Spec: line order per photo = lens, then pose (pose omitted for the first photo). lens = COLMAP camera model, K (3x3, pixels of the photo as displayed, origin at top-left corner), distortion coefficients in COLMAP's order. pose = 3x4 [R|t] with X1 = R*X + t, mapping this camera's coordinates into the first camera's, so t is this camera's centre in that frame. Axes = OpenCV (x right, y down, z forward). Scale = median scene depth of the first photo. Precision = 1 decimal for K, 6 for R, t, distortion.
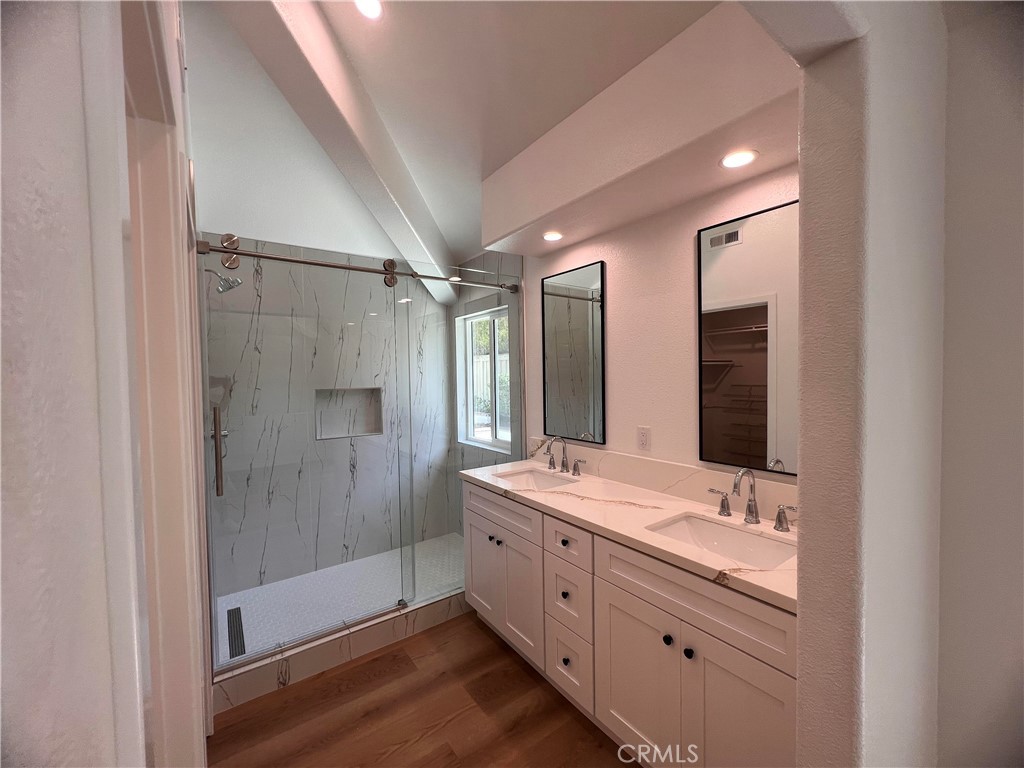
lens RADIAL K [[412.5, 0, 511.1], [0, 412.5, 386.1], [0, 0, 1]] dist [0.001140, -0.000603]
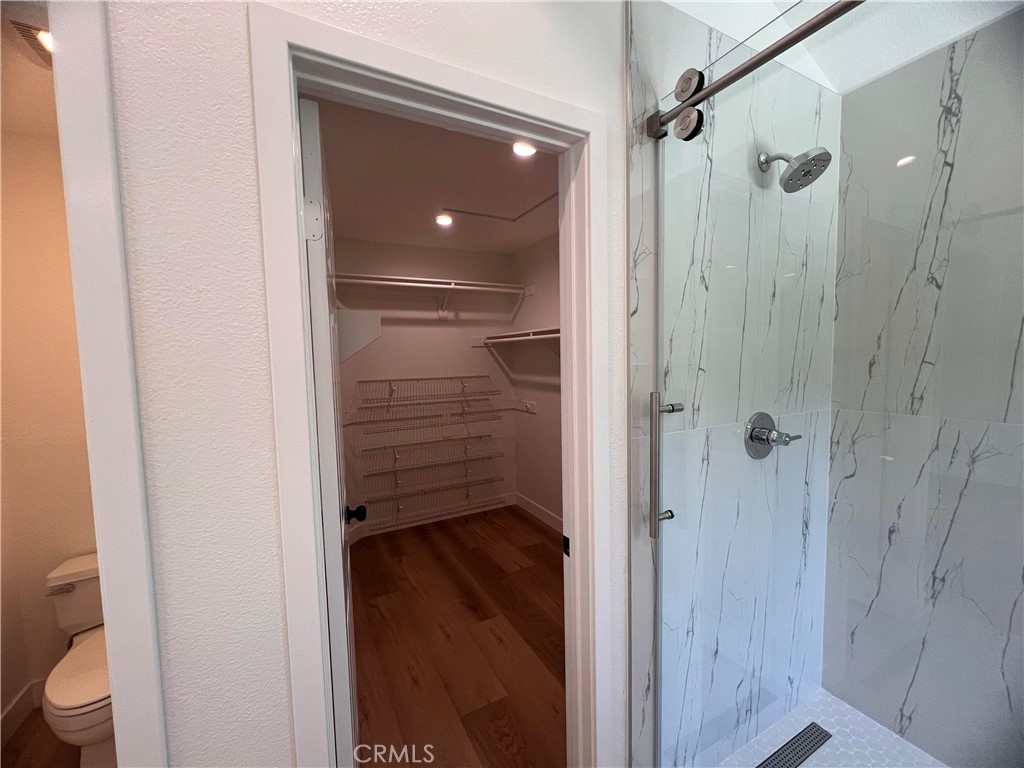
lens RADIAL K [[412.5, 0, 517.0], [0, 412.5, 384.1], [0, 0, 1]] dist [0.001140, -0.000603]
pose [[-0.134554, 0.091005, -0.986718, -0.068151], [-0.002393, 0.995741, 0.092164, -0.014264], [0.990903, 0.014762, -0.133763, 0.657137]]
